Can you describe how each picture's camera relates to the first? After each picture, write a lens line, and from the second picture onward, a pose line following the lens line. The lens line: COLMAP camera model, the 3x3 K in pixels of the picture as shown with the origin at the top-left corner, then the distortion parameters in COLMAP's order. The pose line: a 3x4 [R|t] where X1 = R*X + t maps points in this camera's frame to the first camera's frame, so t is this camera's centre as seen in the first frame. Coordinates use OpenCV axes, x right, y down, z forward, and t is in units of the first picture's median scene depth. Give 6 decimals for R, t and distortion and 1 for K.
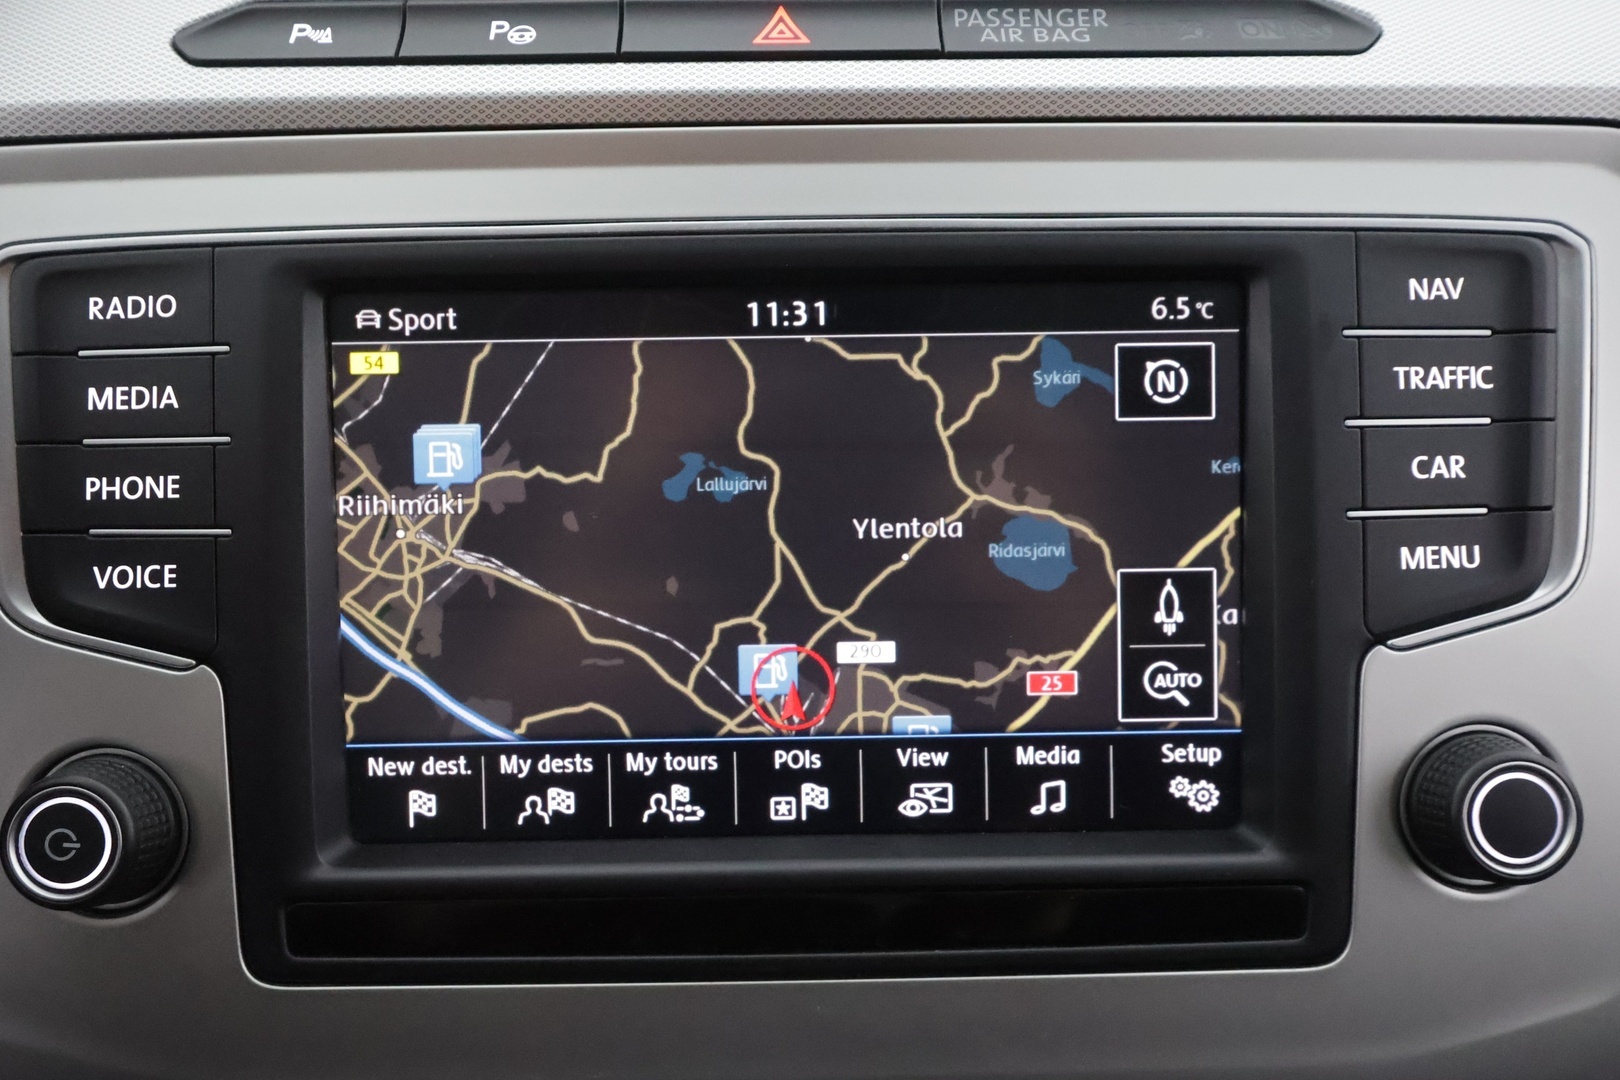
lens RADIAL K [[1295.3, 0, 778.3], [0, 1295.3, 511.0], [0, 0, 1]] dist [-0.003878, 0.002804]
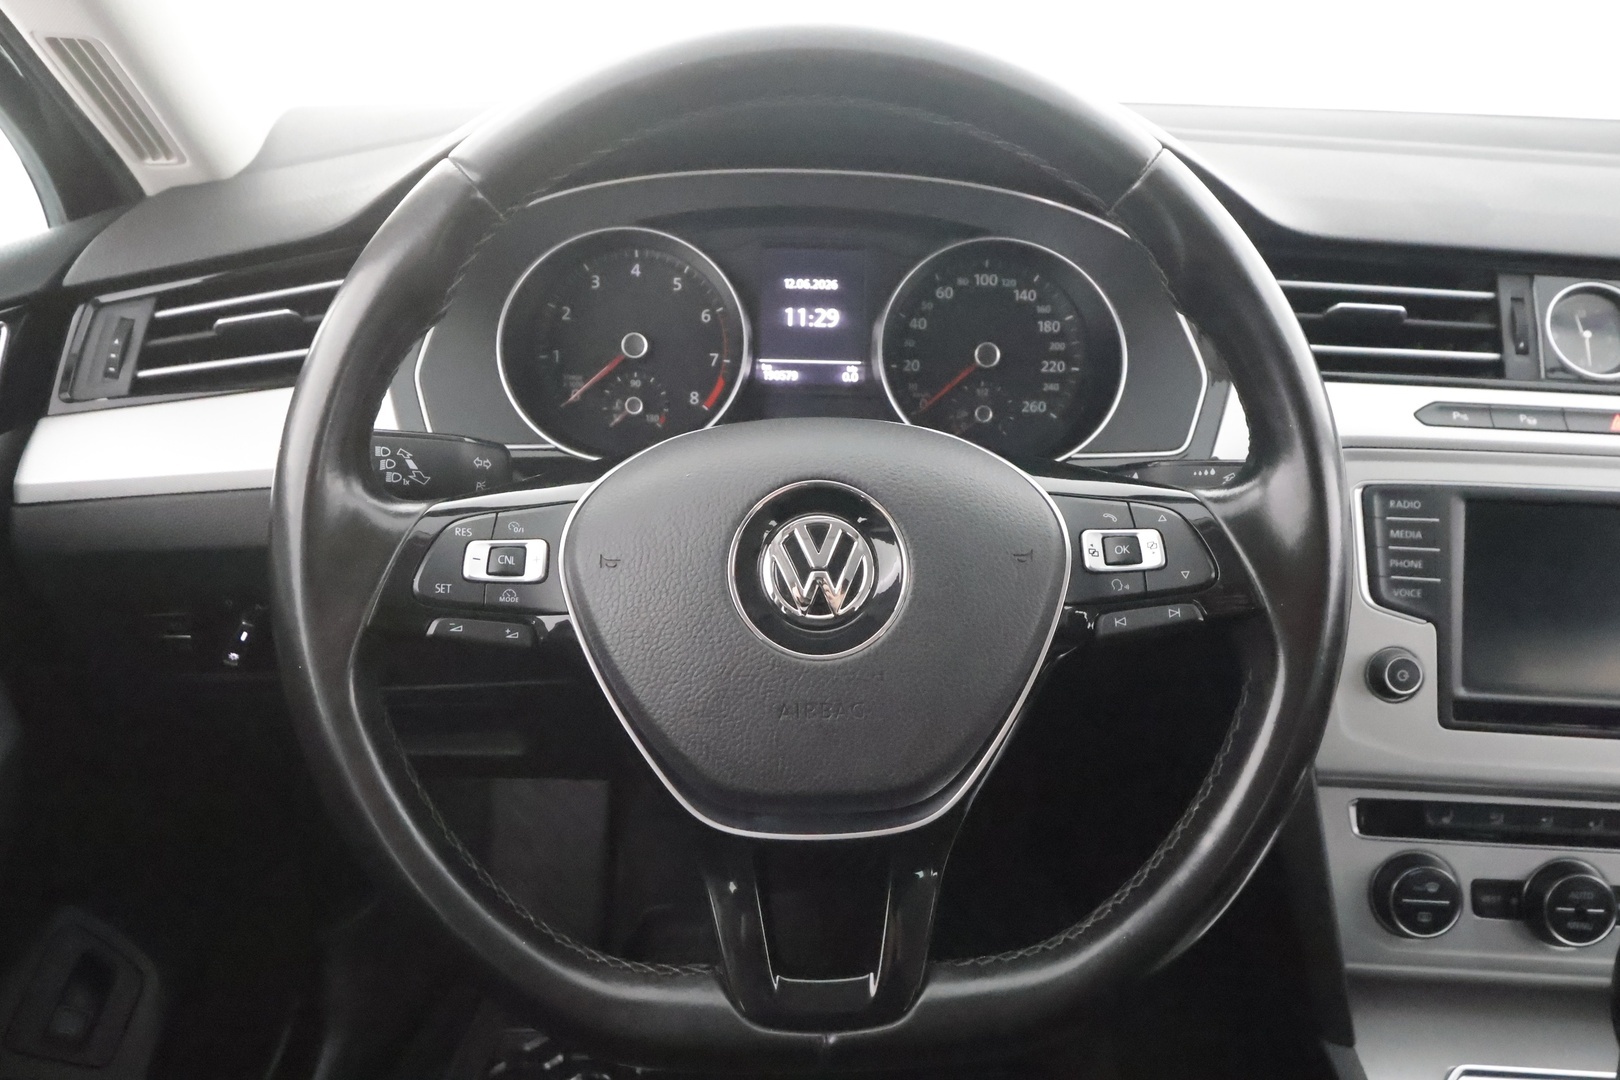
lens RADIAL K [[1295.3, 0, 804.3], [0, 1295.3, 547.1], [0, 0, 1]] dist [-0.003878, 0.002804]
pose [[0.997535, 0.063848, -0.029108, -1.817749], [-0.064817, 0.997329, -0.033656, 0.136675], [0.026882, 0.035460, 0.999010, -2.079718]]
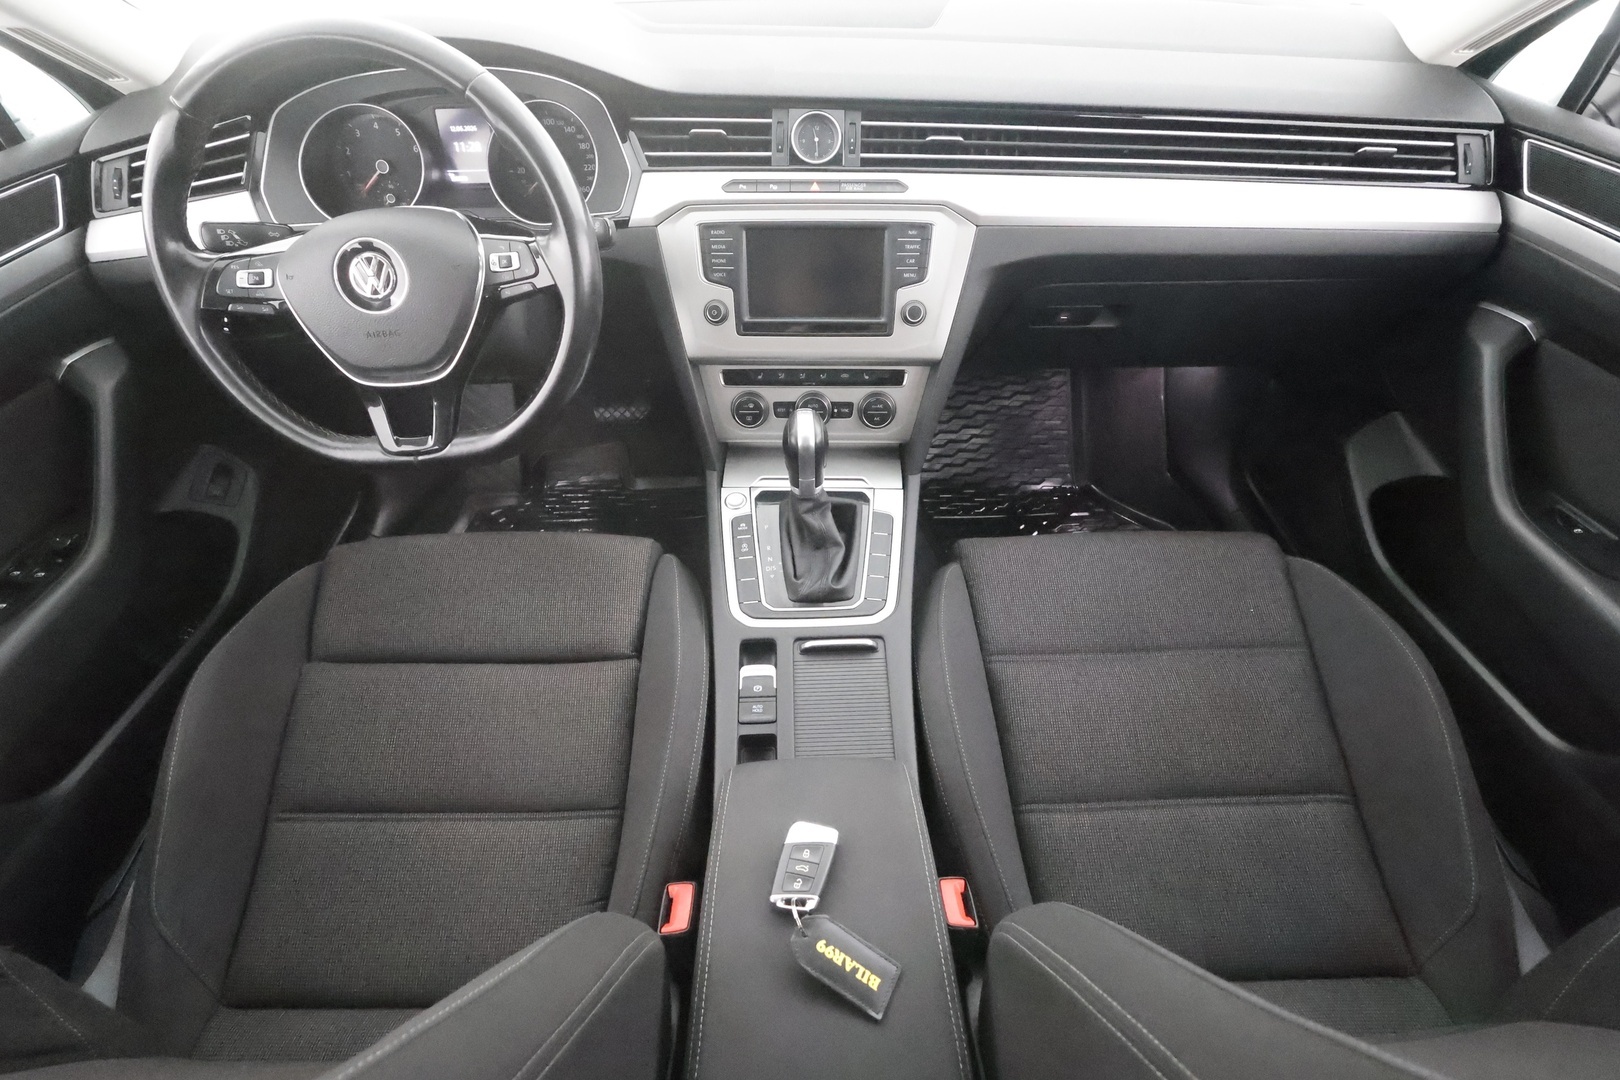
lens RADIAL K [[764.6, 0, 813.3], [0, 764.6, 546.3], [0, 0, 1]] dist [-0.004864, 0.002700]
pose [[0.999320, 0.028679, -0.023182, 0.136694], [-0.019796, 0.947567, 0.318943, 0.114511], [0.031113, -0.318267, 0.947490, -3.268330]]
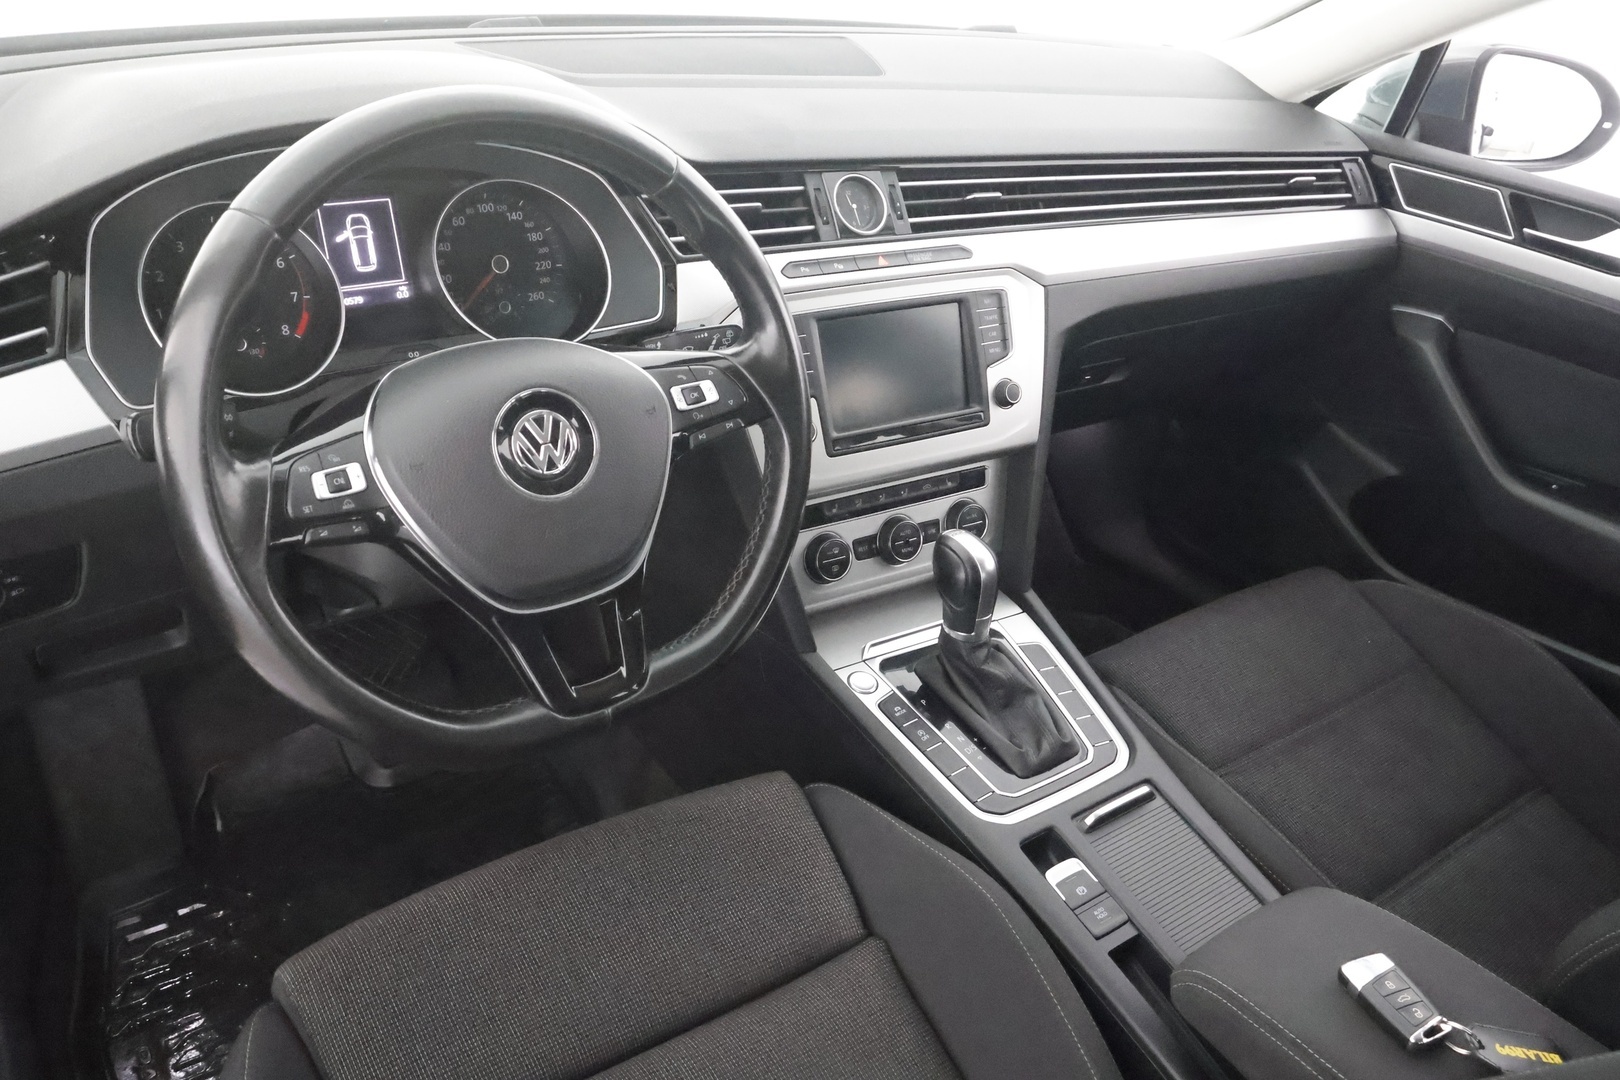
lens RADIAL K [[1295.3, 0, 825.3], [0, 1295.3, 538.2], [0, 0, 1]] dist [-0.003878, 0.002804]
pose [[0.835164, -0.184234, 0.518227, -3.117221], [0.129450, 0.981603, 0.140350, -0.046707], [-0.534550, -0.050131, 0.843649, -3.334536]]
